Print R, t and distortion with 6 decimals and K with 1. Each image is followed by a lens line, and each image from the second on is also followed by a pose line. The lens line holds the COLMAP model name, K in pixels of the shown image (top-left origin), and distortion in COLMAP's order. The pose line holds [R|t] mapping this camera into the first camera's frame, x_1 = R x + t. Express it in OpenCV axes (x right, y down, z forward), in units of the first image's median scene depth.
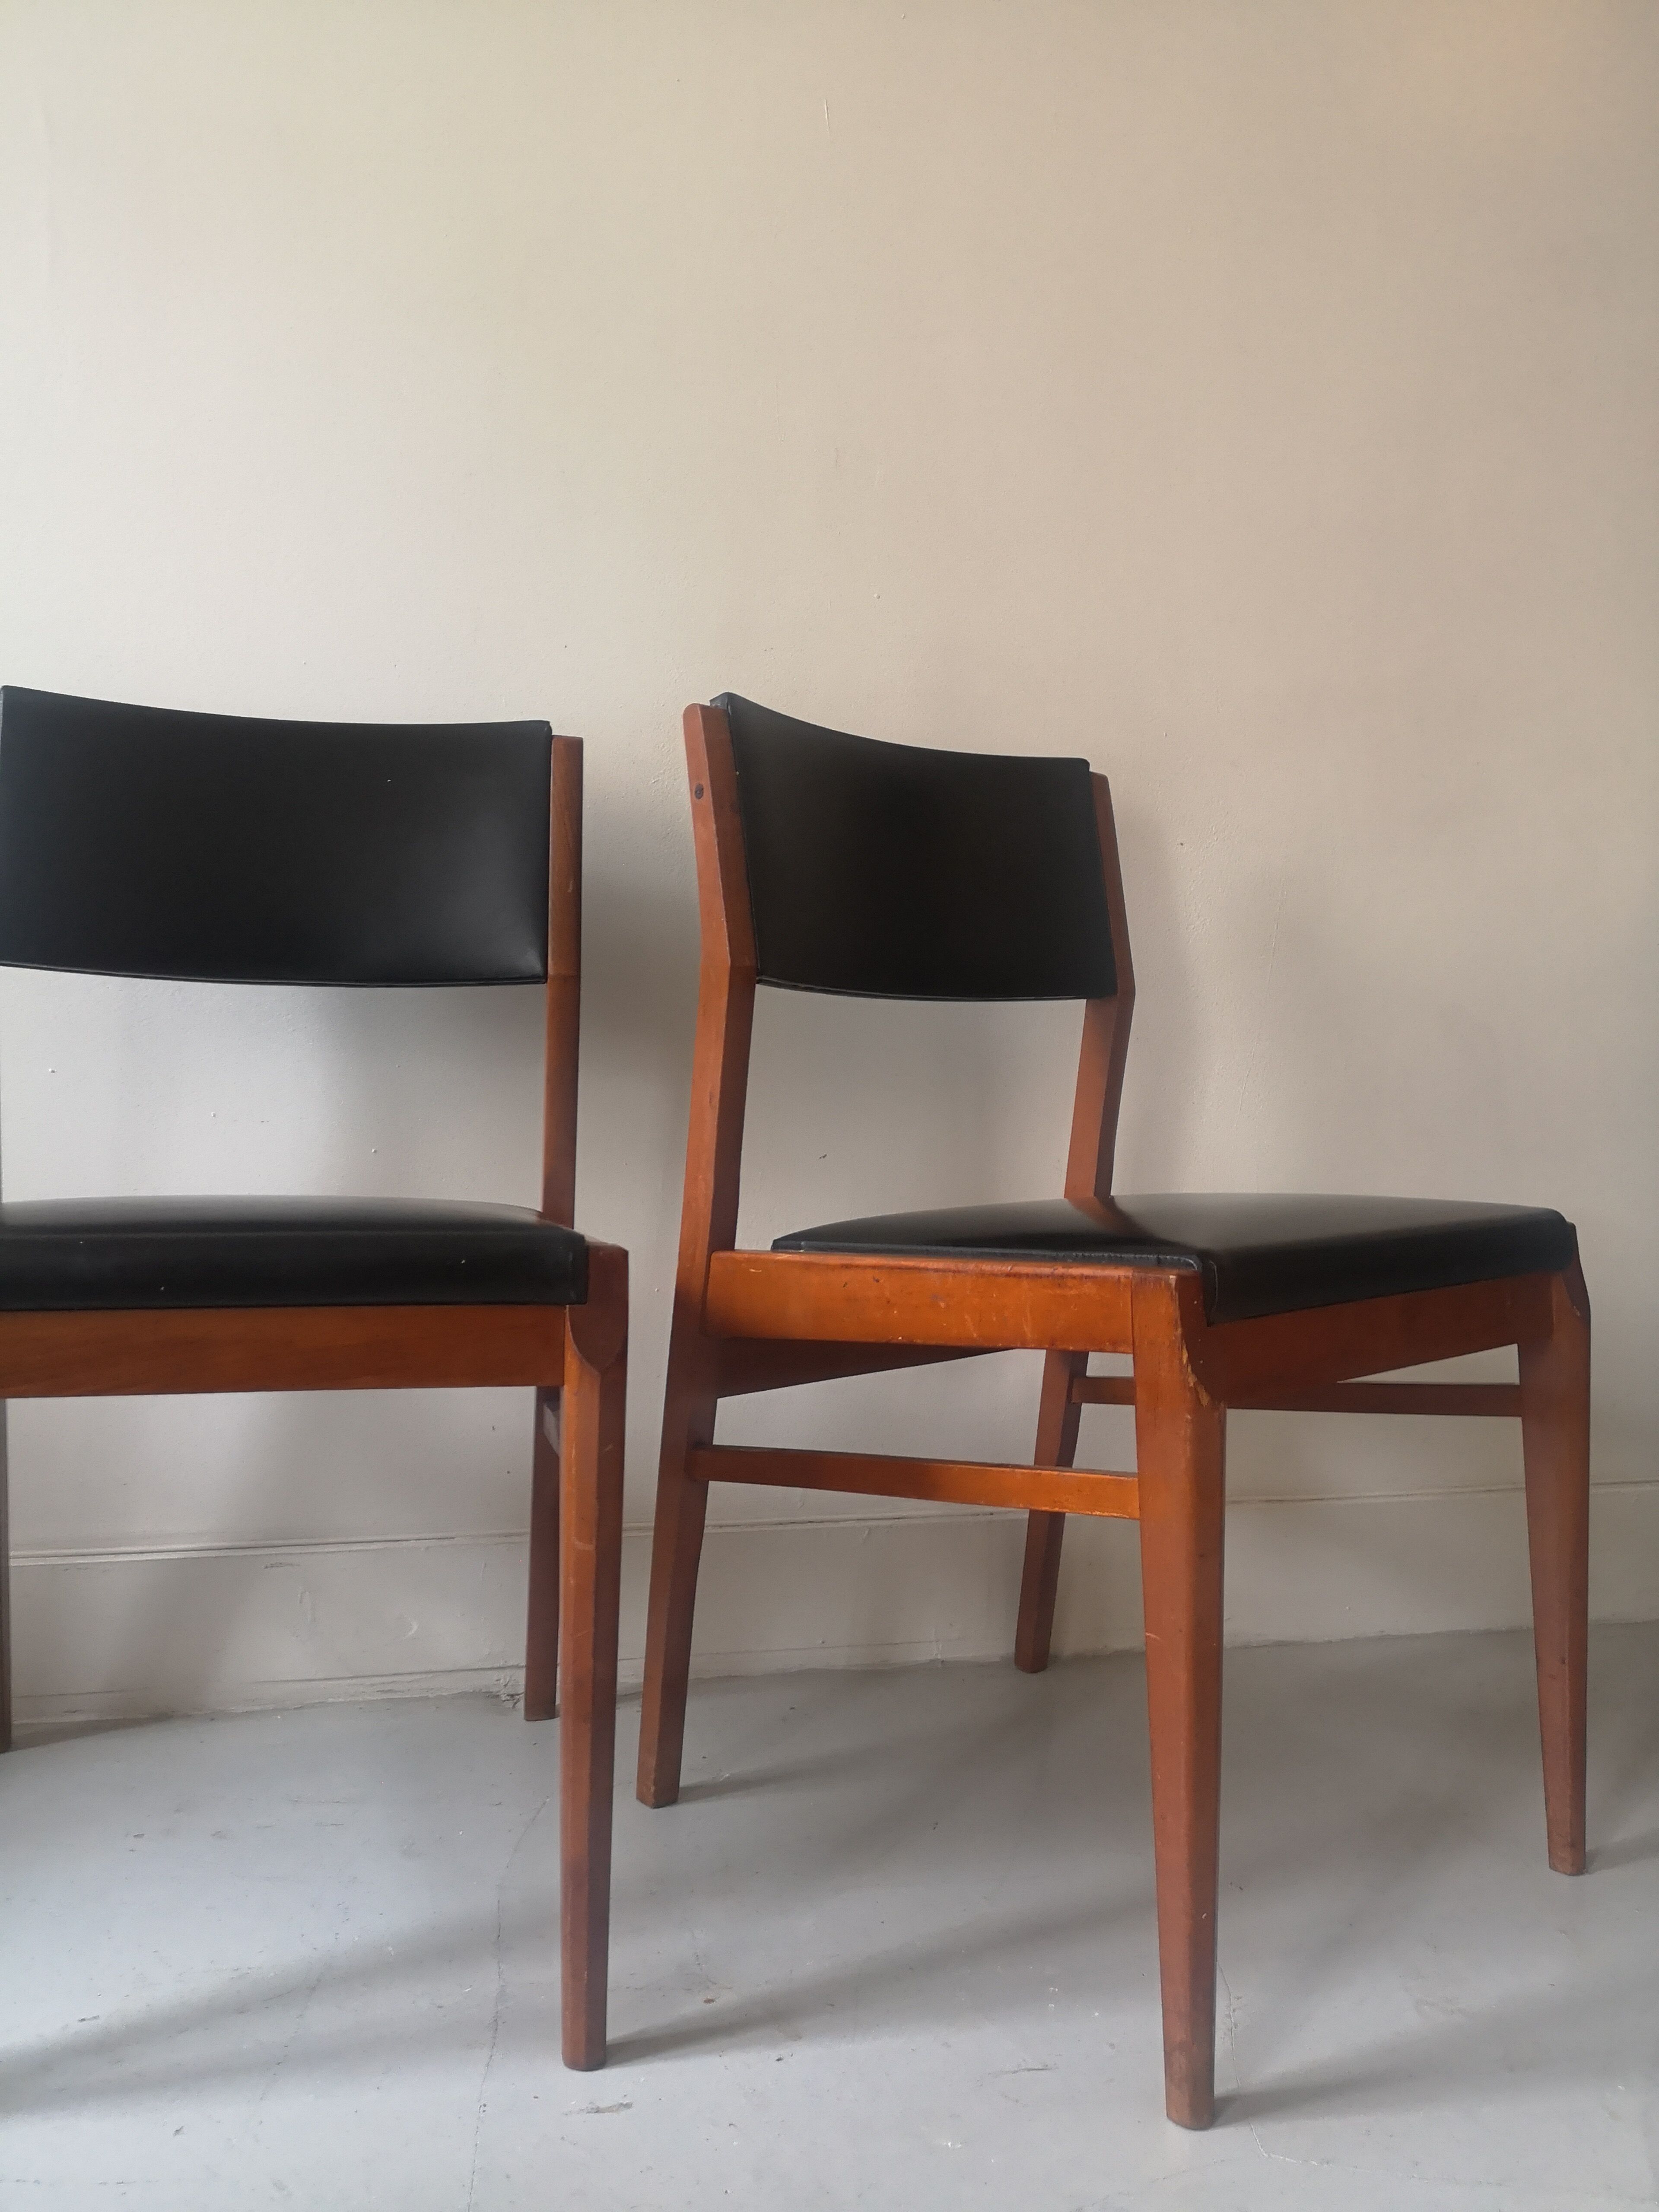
lens RADIAL K [[1685.2, 0, 821.3], [0, 1685.2, 1113.5], [0, 0, 1]] dist [0.053591, -0.011425]
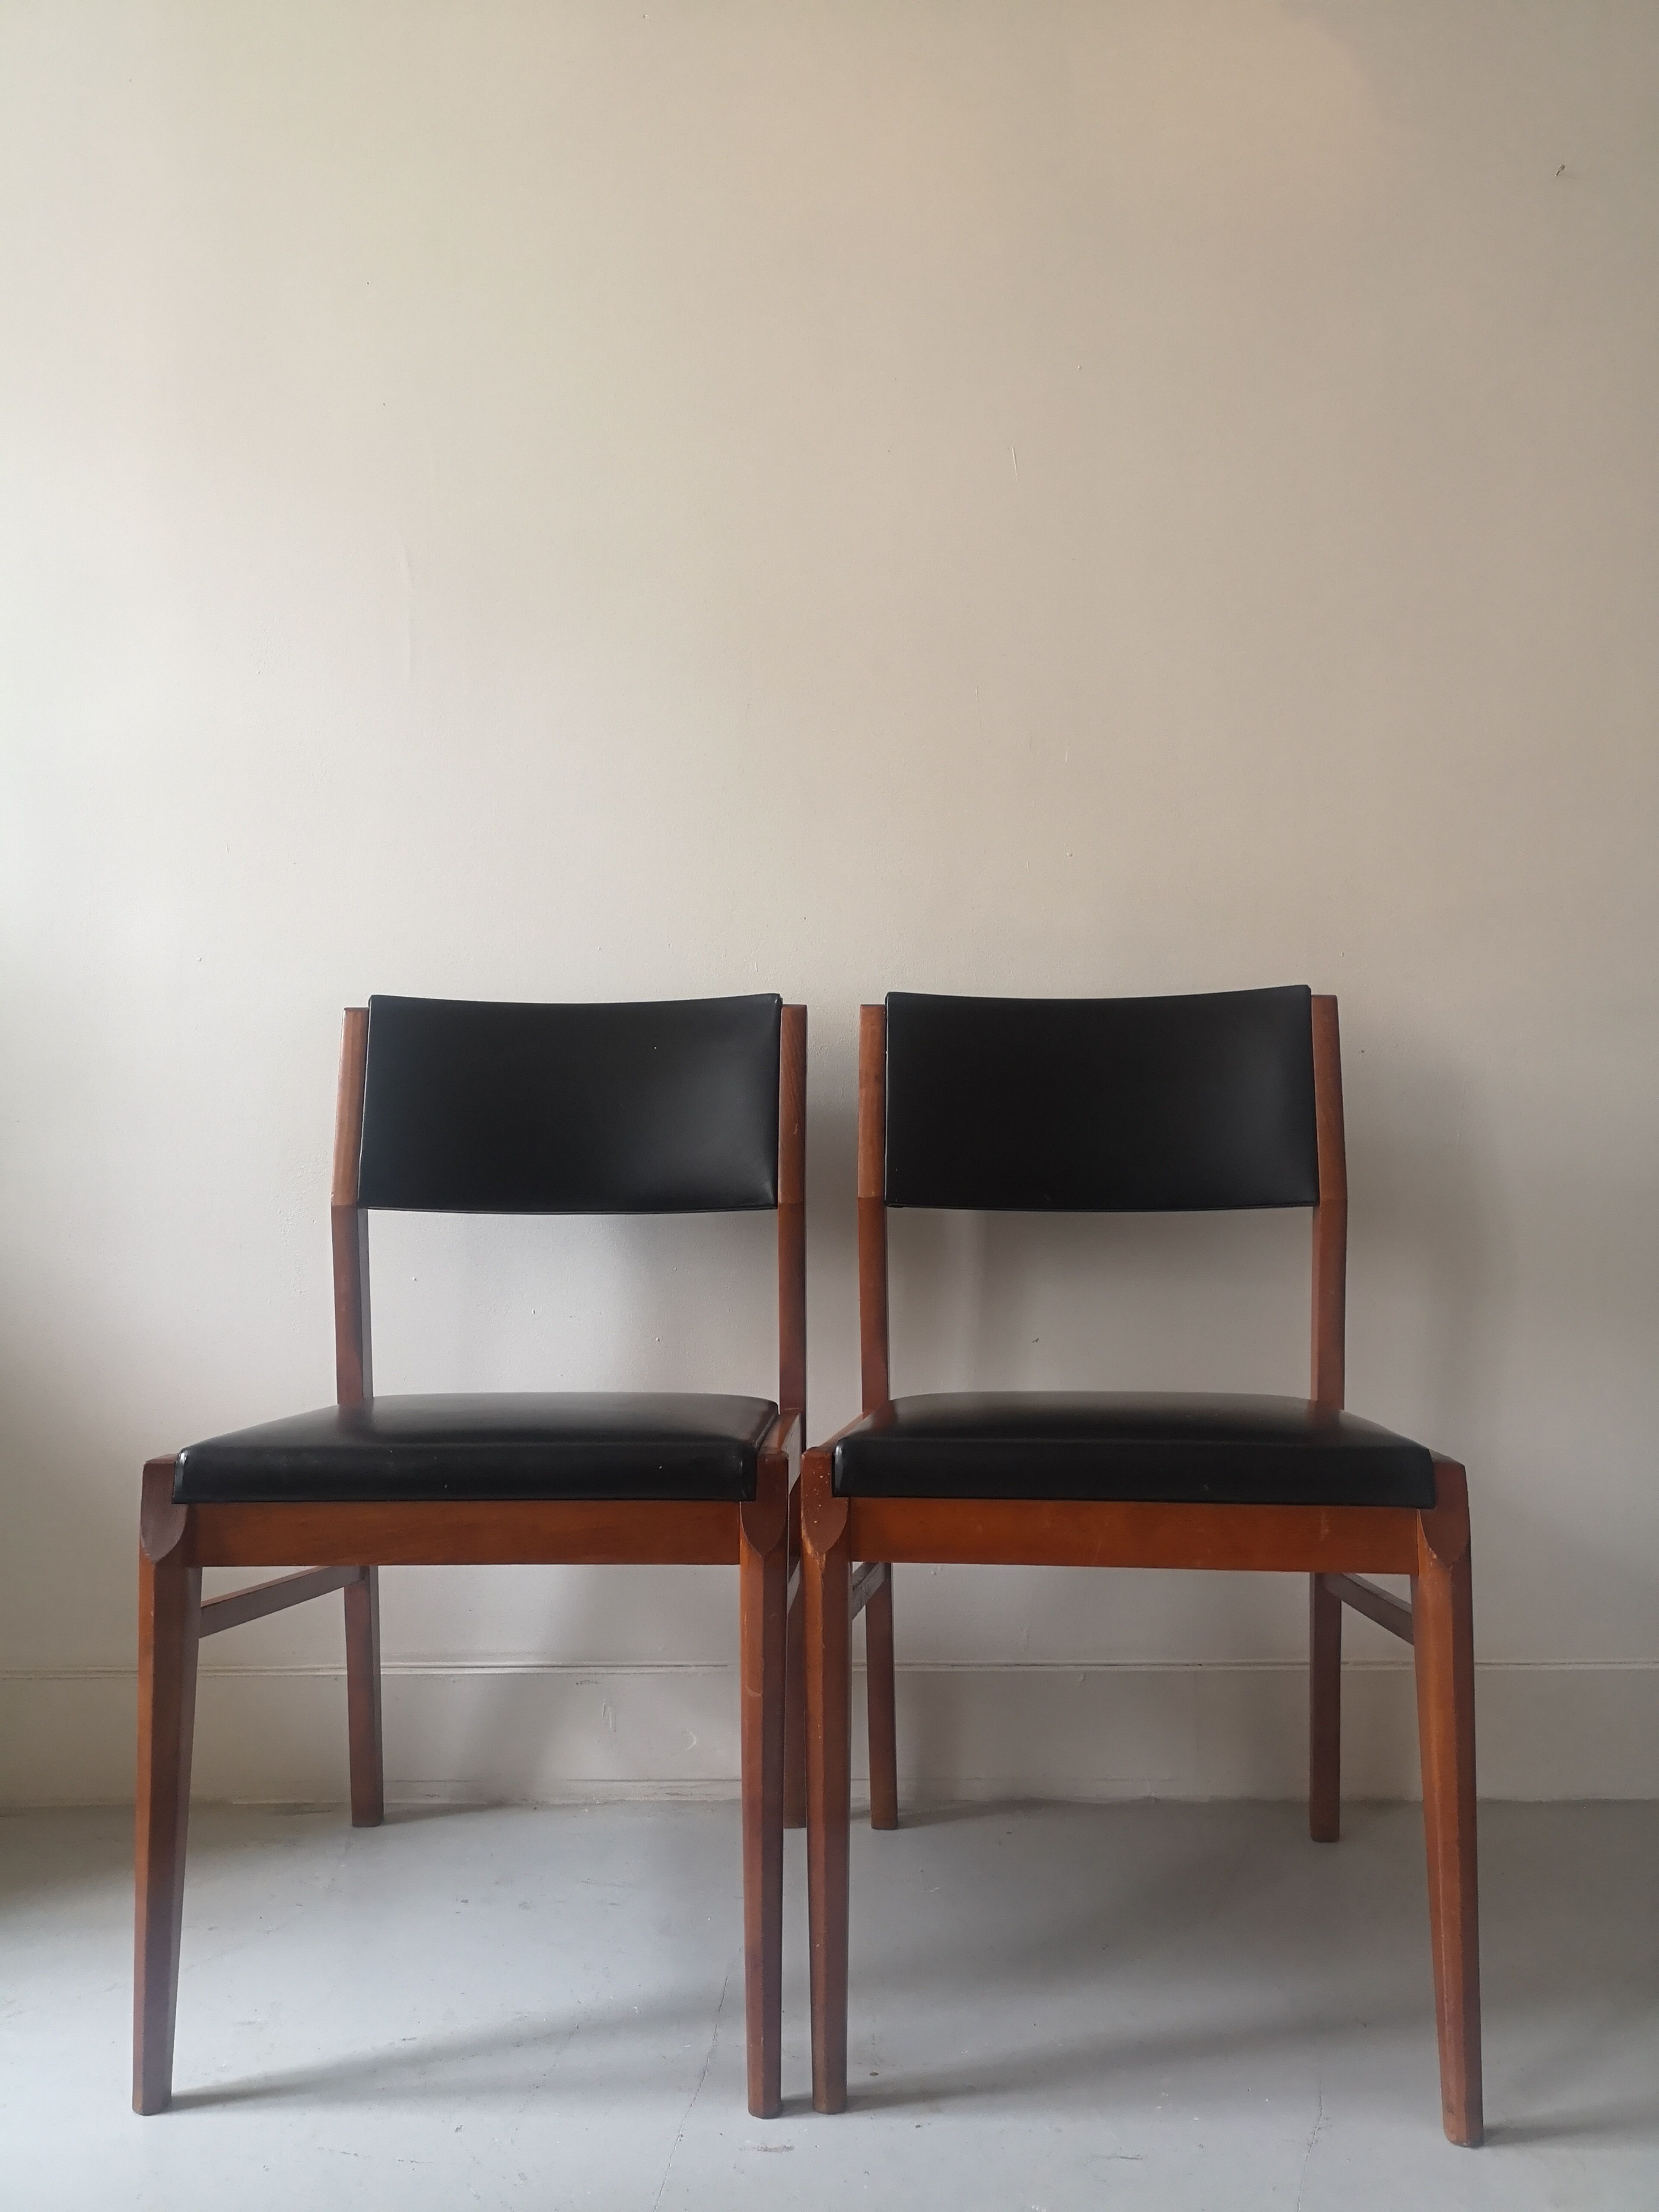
lens RADIAL K [[1685.2, 0, 849.5], [0, 1685.2, 1147.3], [0, 0, 1]] dist [0.053591, -0.011425]
pose [[0.975723, -0.023551, -0.217737, 0.164587], [0.016216, 0.999241, -0.035412, -0.084830], [0.218405, 0.031022, 0.975365, -0.183191]]
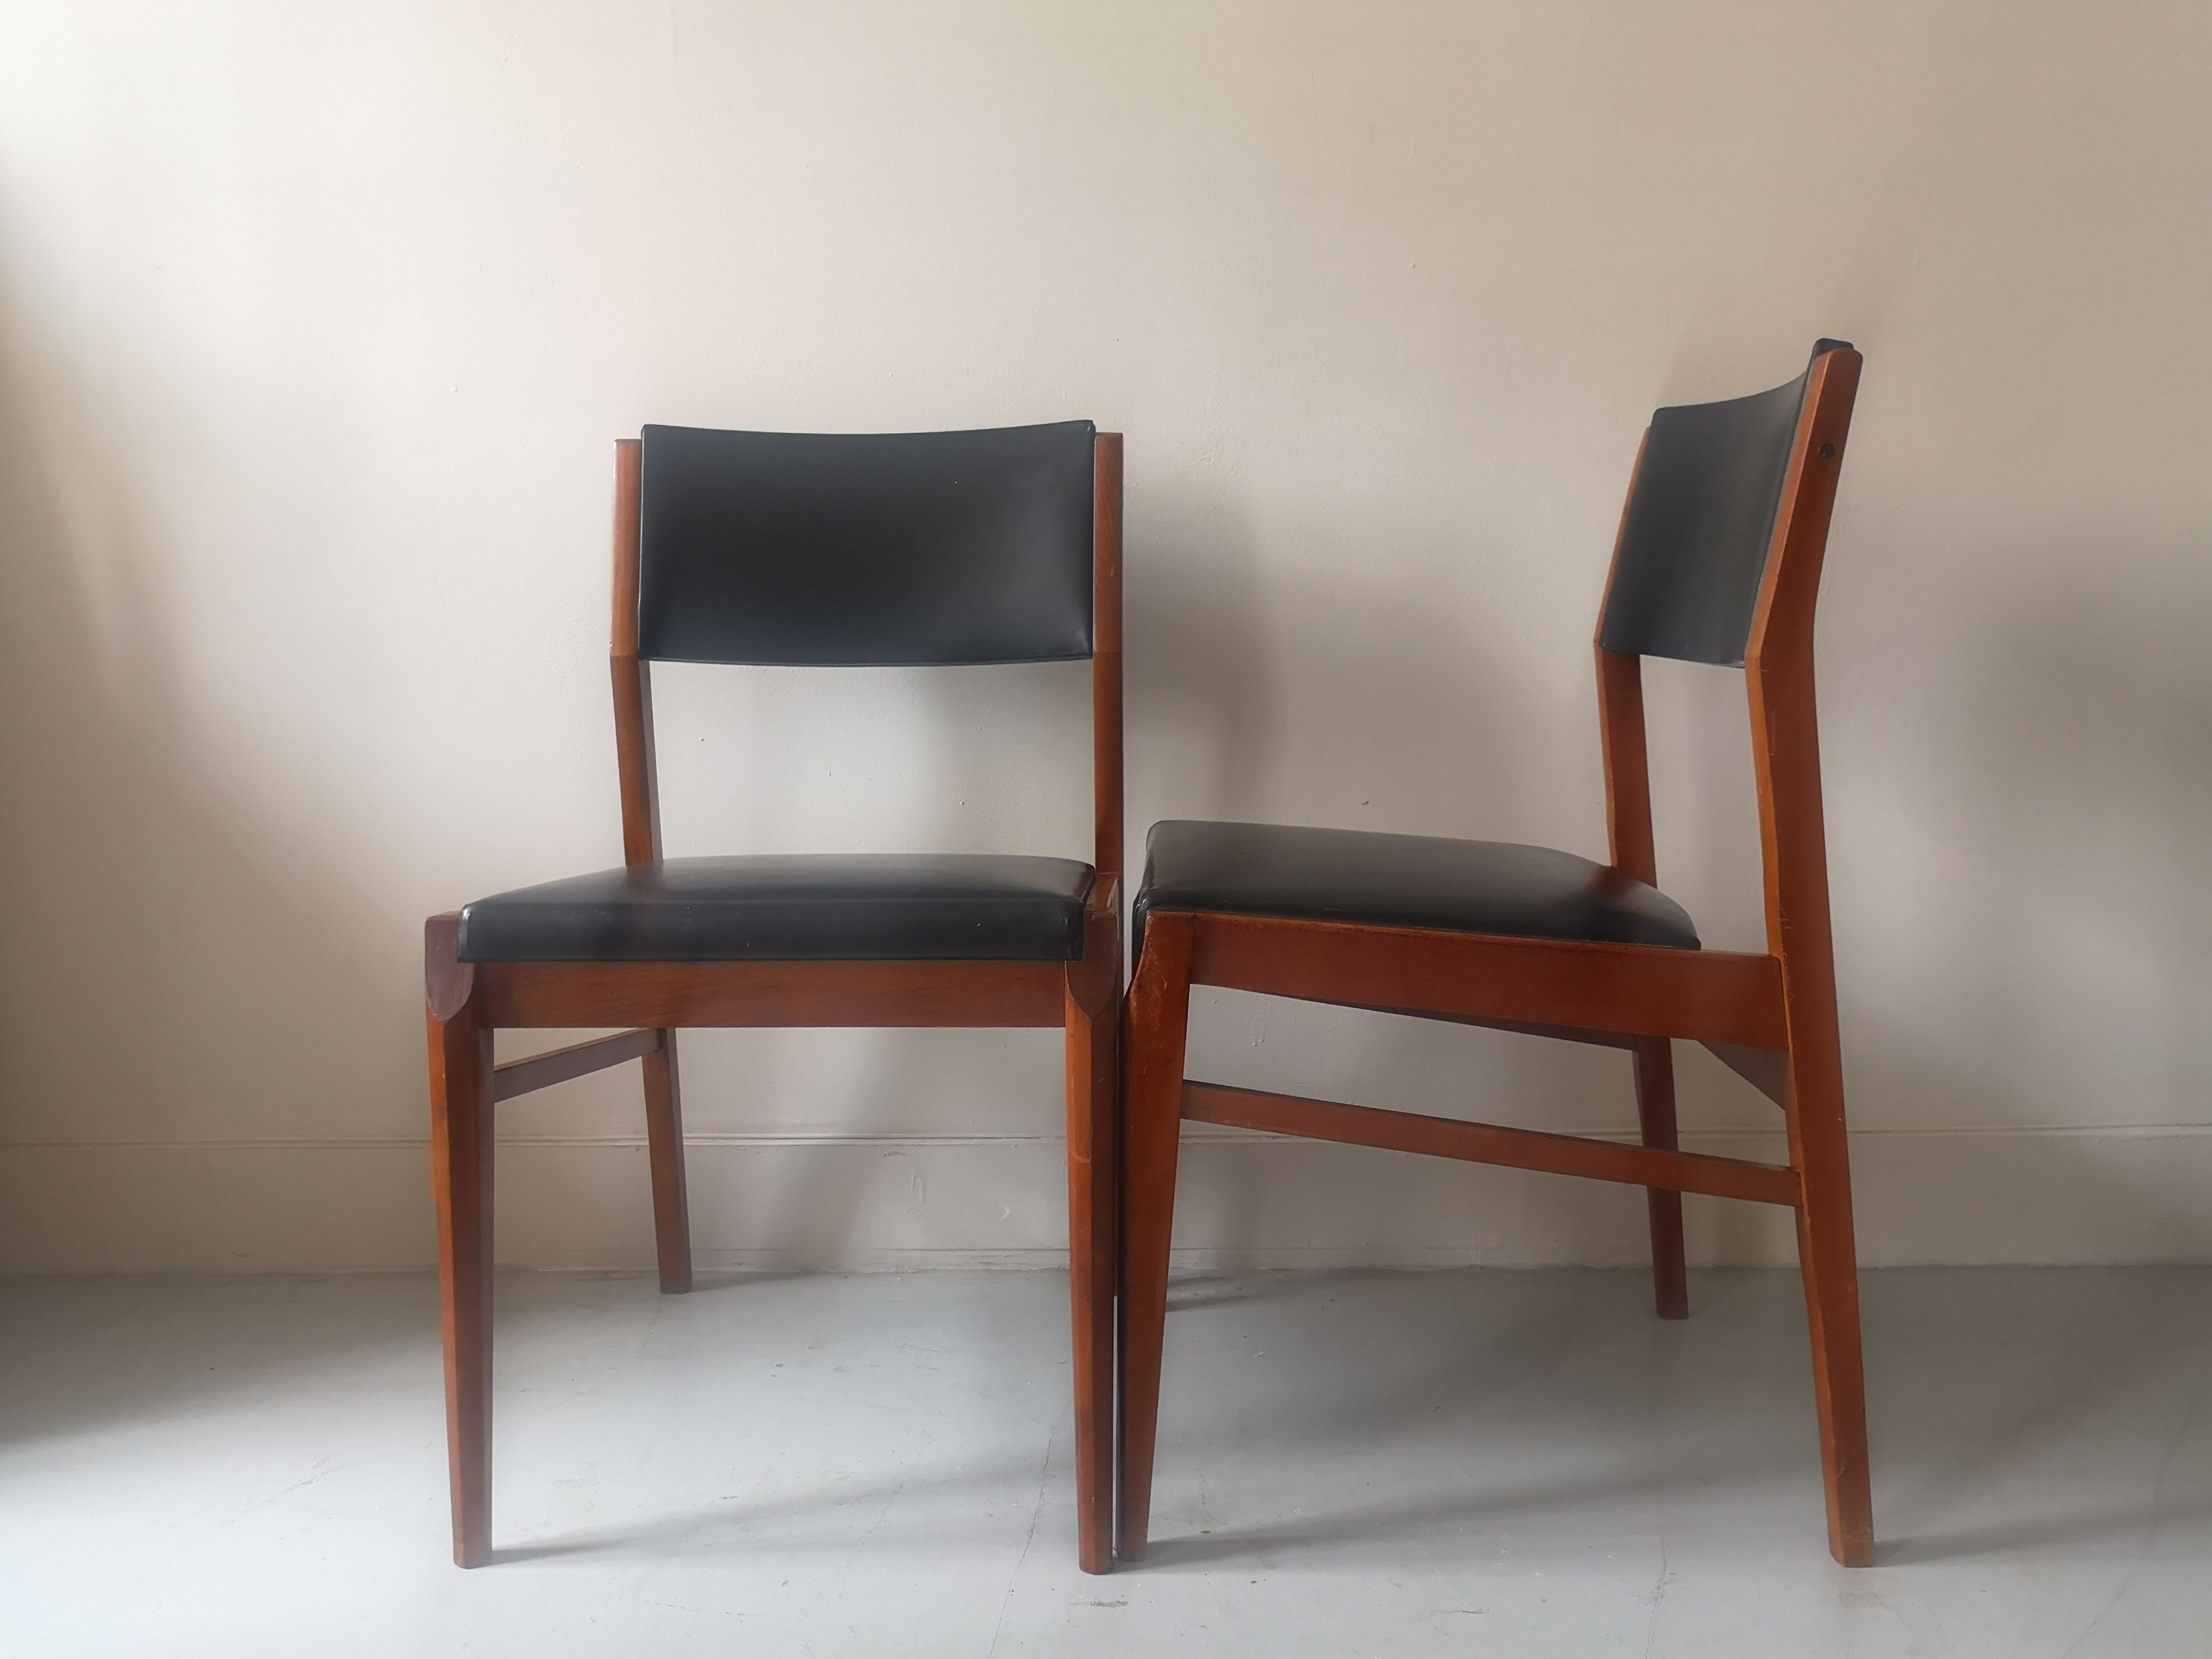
lens RADIAL K [[1685.2, 0, 1125.8], [0, 1685.2, 859.9], [0, 0, 1]] dist [0.053591, -0.011425]
pose [[0.974929, 0.001188, -0.222513, 0.118242], [0.018765, 0.995985, 0.087533, -0.045819], [0.221724, -0.089514, 0.970992, -0.105365]]
